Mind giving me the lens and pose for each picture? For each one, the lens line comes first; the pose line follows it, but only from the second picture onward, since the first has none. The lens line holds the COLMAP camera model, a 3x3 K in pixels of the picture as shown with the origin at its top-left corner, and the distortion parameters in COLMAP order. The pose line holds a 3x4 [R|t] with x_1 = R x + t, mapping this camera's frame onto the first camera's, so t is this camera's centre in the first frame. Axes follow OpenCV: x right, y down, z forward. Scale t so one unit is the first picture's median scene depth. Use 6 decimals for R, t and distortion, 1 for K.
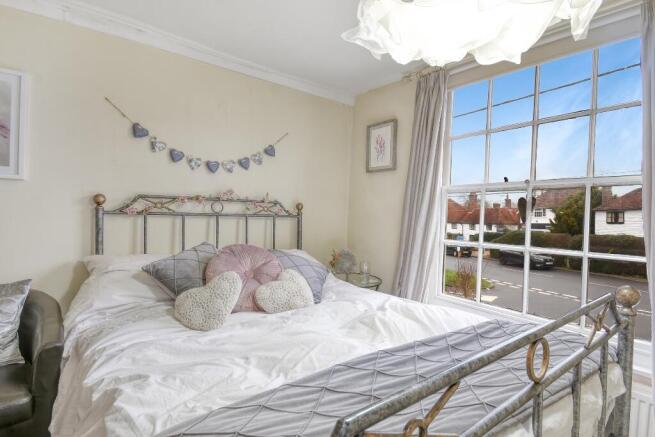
lens RADIAL K [[309.6, 0, 327.5], [0, 309.6, 218.5], [0, 0, 1]] dist [-0.001849, -0.000155]
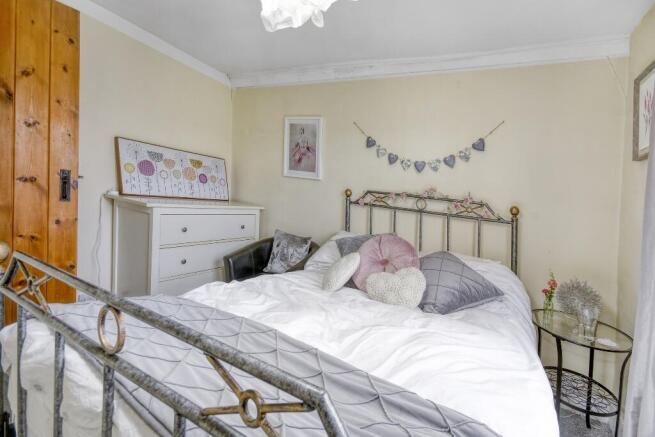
lens RADIAL K [[287.3, 0, 327.5], [0, 287.3, 218.5], [0, 0, 1]] dist [0.002611, 0.000483]
pose [[0.448107, 0.097103, -0.888691, 0.390623], [-0.124814, 0.991143, 0.045362, 0.007671], [0.885224, 0.090594, 0.456257, 0.269397]]
